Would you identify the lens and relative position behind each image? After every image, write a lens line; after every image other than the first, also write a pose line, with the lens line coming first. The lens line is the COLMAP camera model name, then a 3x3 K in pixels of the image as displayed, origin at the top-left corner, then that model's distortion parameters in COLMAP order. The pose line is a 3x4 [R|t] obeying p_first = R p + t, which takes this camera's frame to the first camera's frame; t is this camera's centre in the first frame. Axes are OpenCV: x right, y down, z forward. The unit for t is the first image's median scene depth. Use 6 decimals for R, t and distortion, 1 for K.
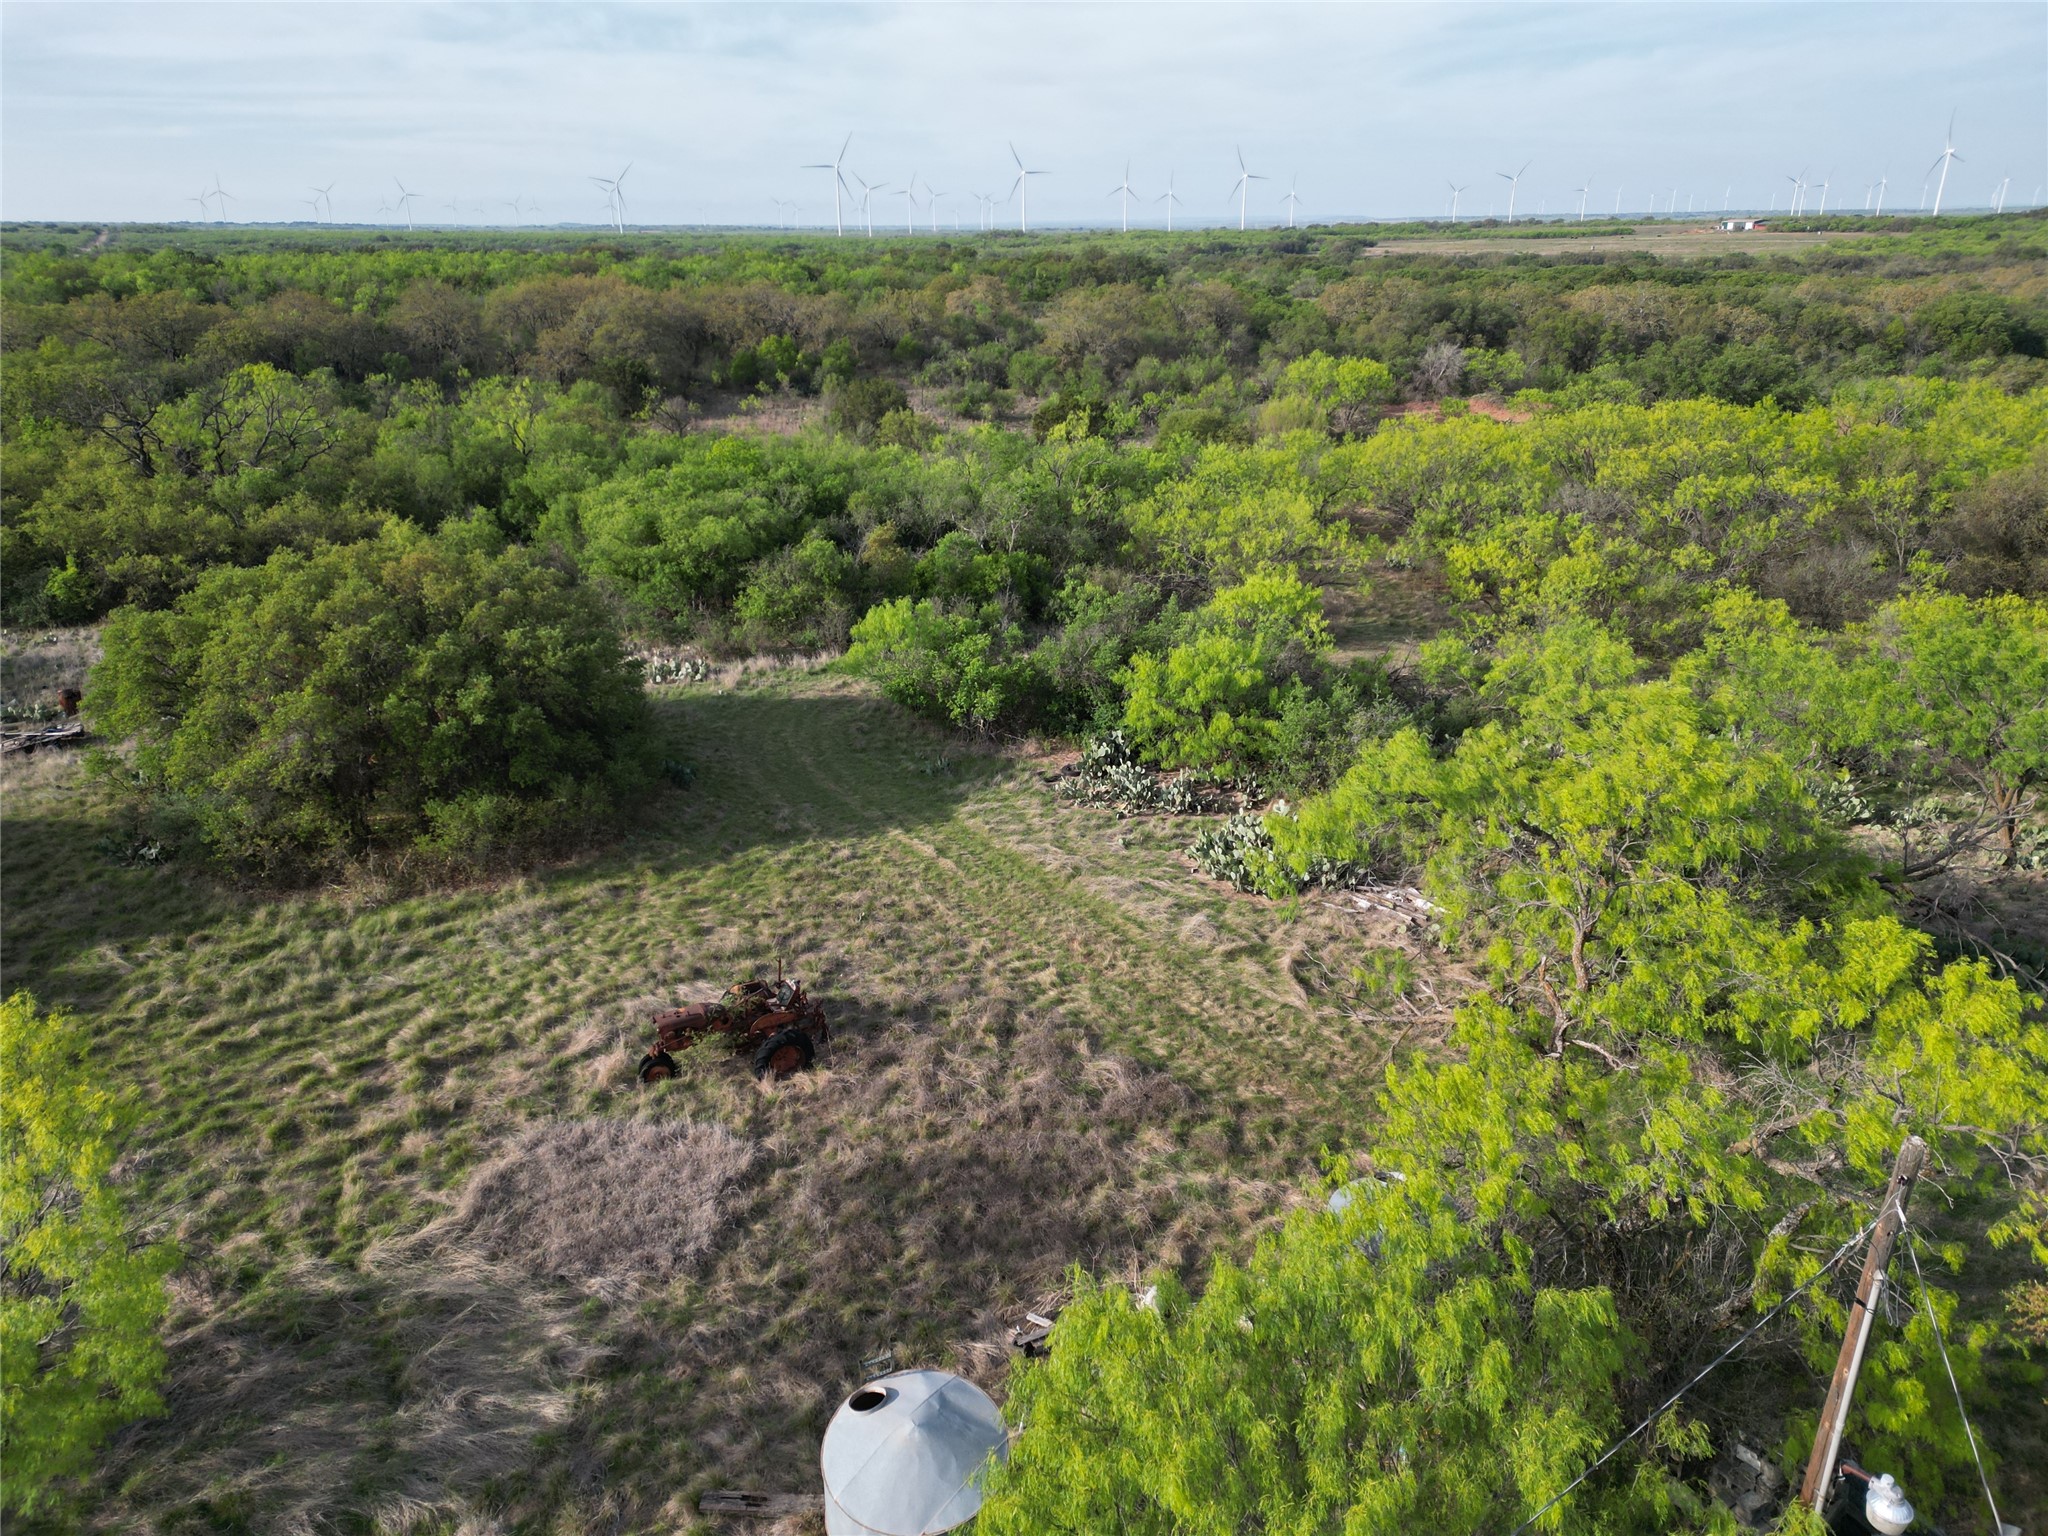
lens RADIAL K [[1423.4, 0, 1022.5], [0, 1423.4, 779.2], [0, 0, 1]] dist [0.099000, -0.102071]
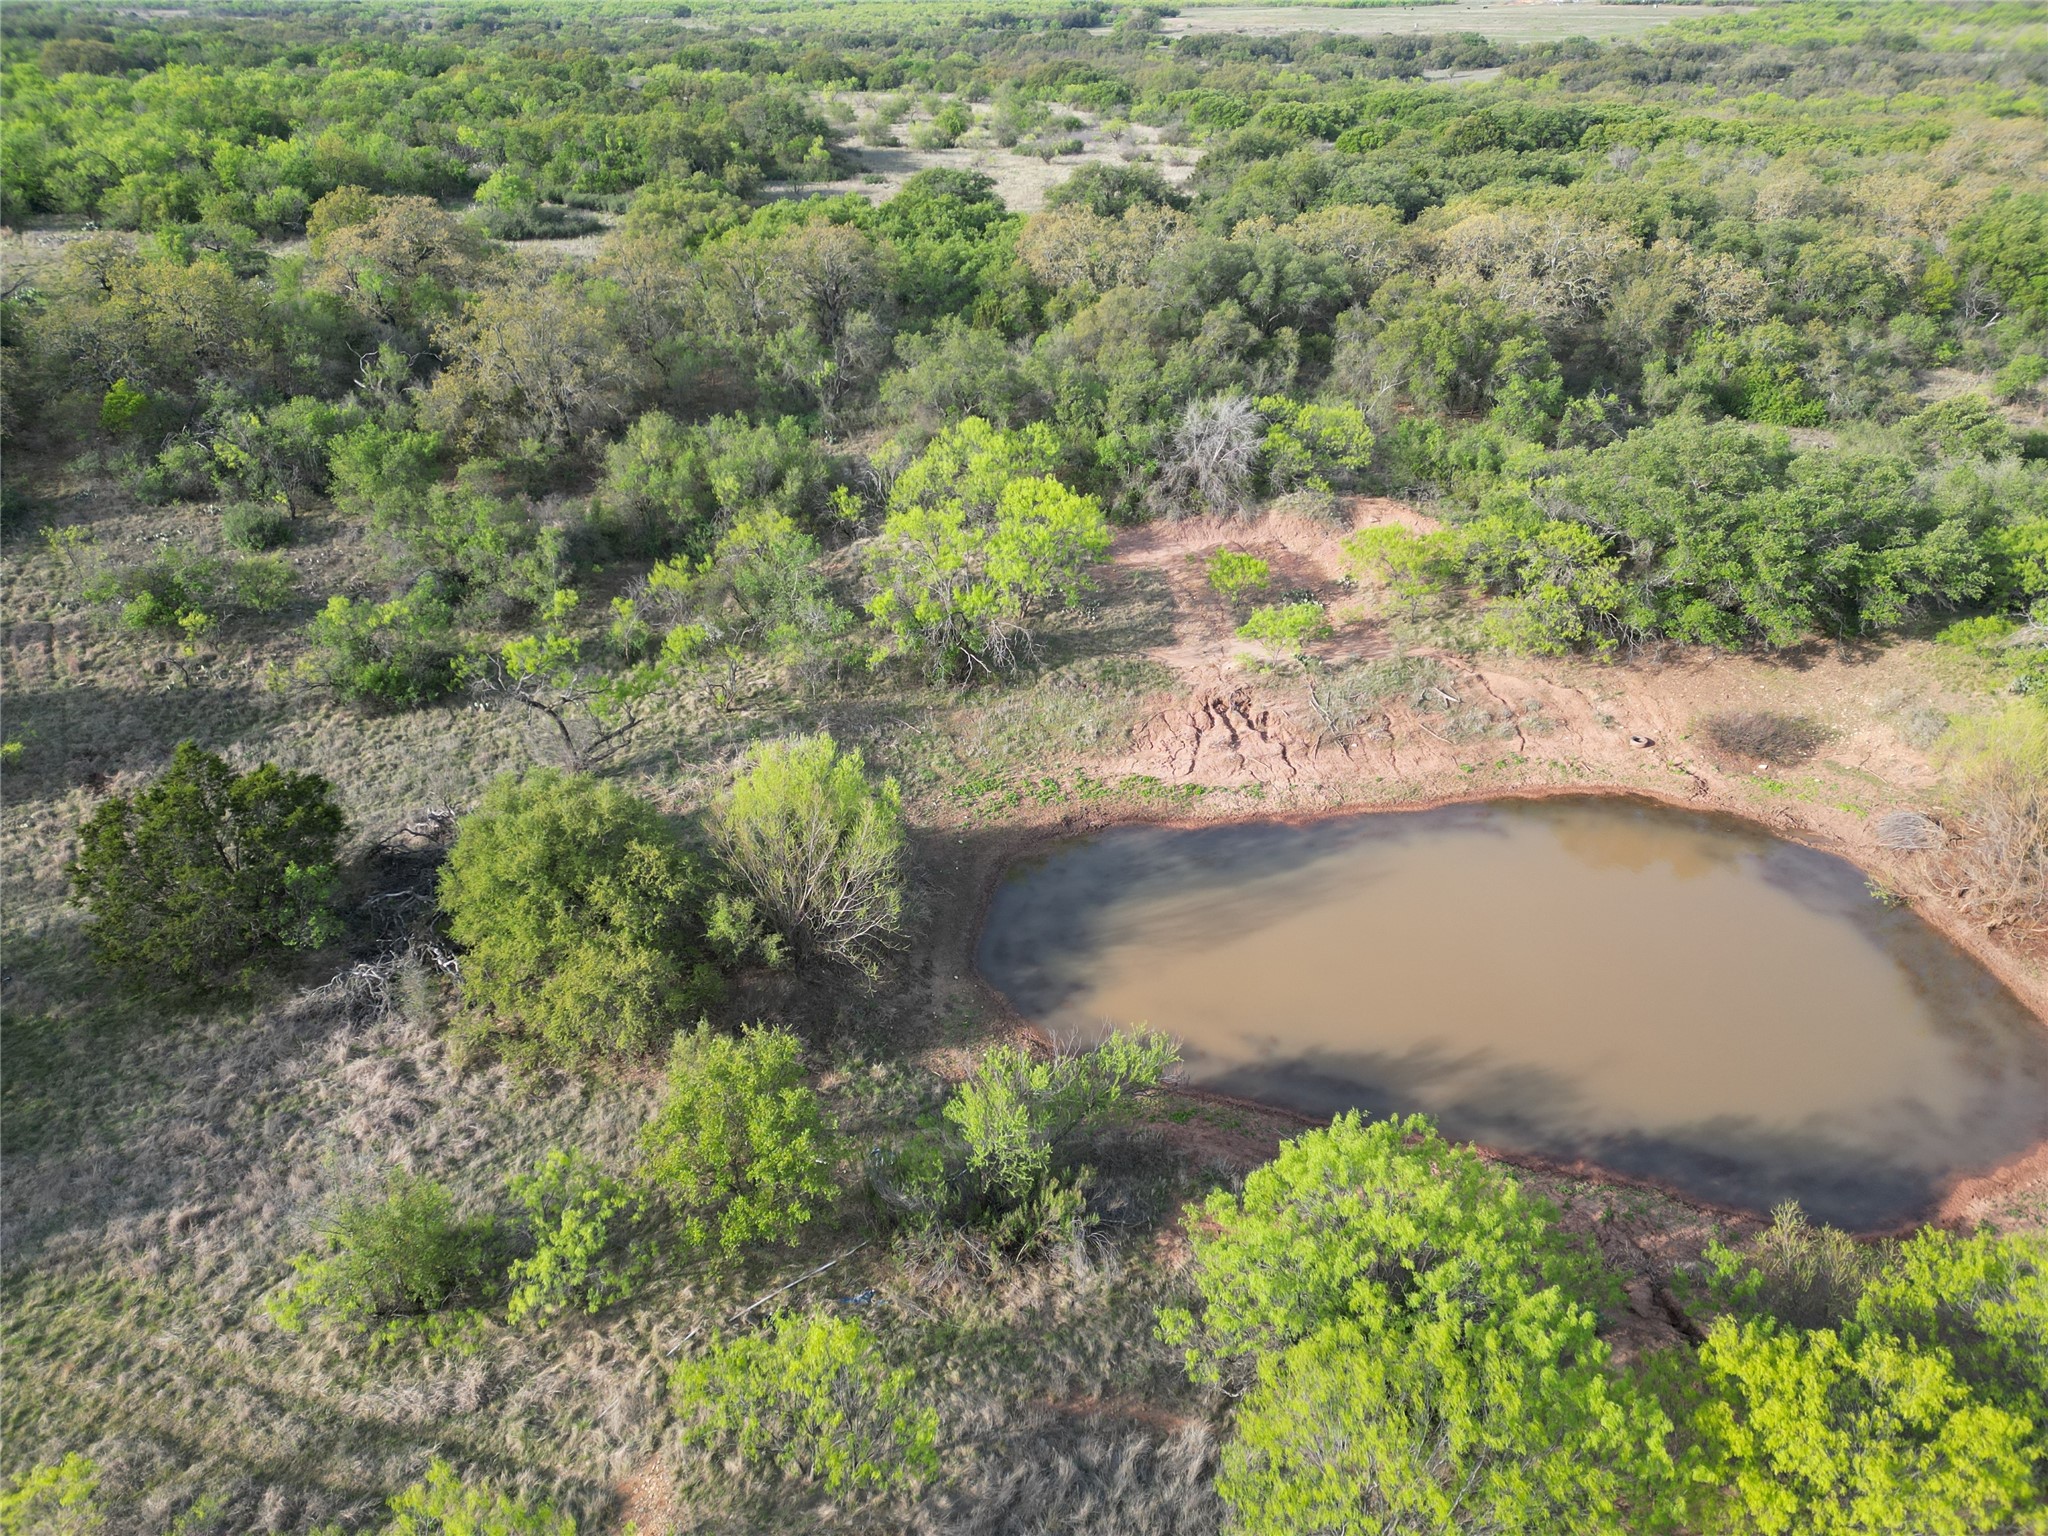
lens RADIAL K [[1423.4, 0, 1022.5], [0, 1423.4, 779.2], [0, 0, 1]] dist [0.099000, -0.102071]
pose [[0.992128, -0.059147, 0.110377, 0.130792], [0.043189, 0.988962, 0.141739, -0.200645], [-0.117542, -0.135856, 0.983731, 0.403245]]
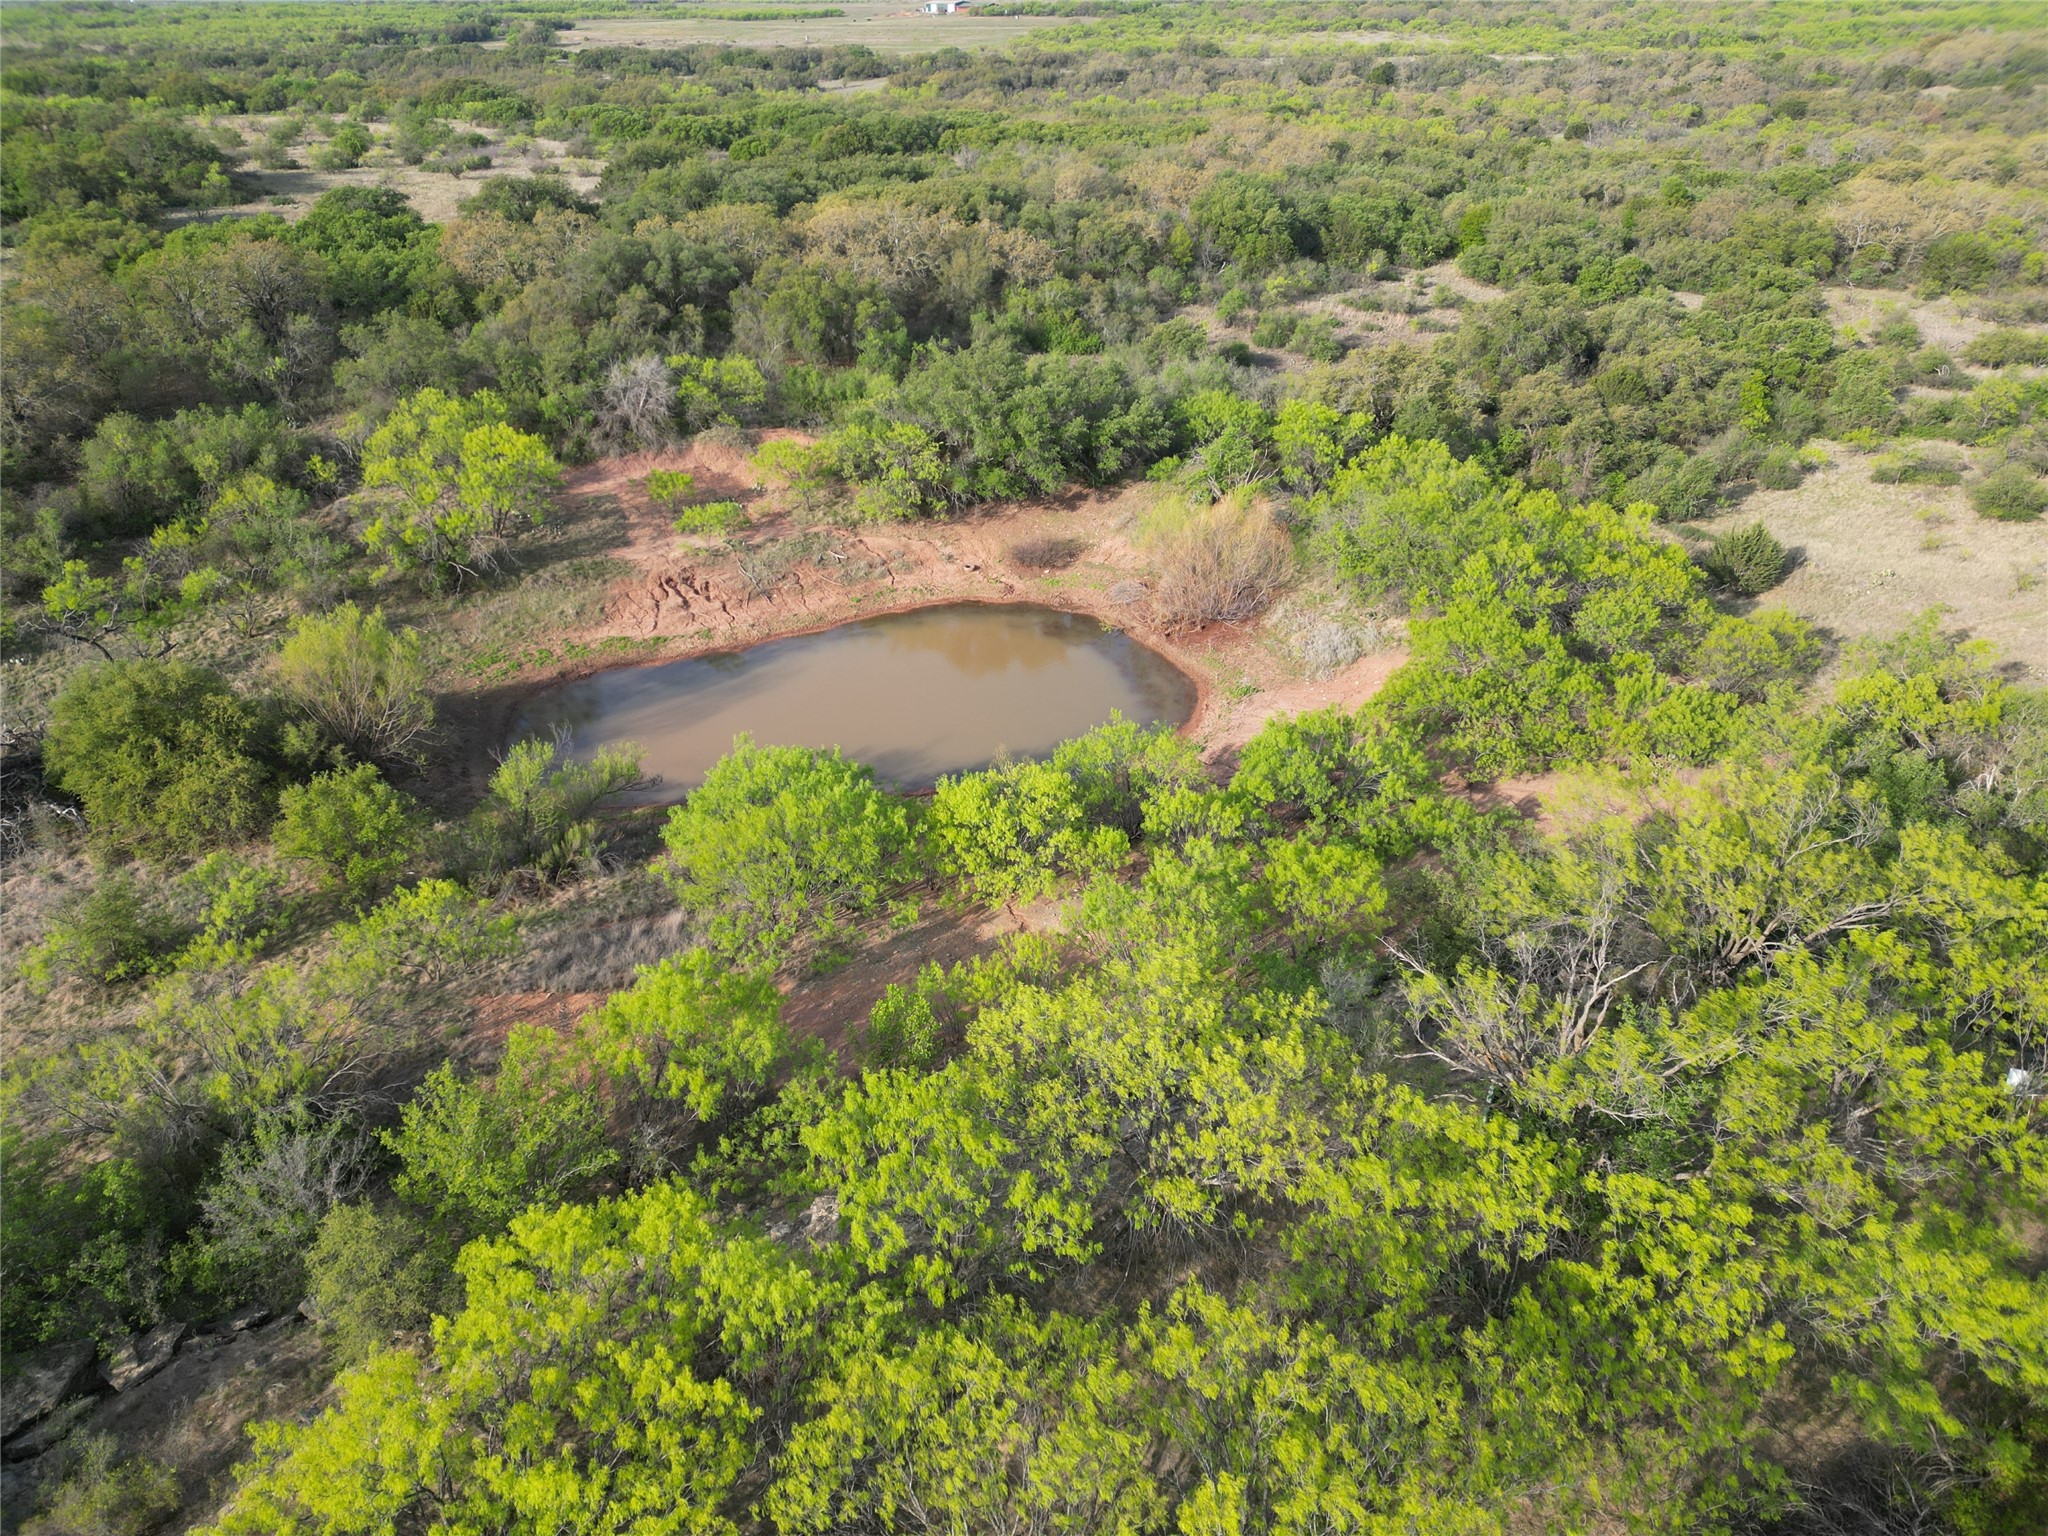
lens RADIAL K [[1423.4, 0, 1022.5], [0, 1423.4, 779.2], [0, 0, 1]] dist [0.099000, -0.102071]
pose [[0.884512, -0.228886, 0.406509, 0.116612], [0.172391, 0.970056, 0.171092, -0.165081], [-0.433497, -0.081254, 0.897484, 0.276937]]
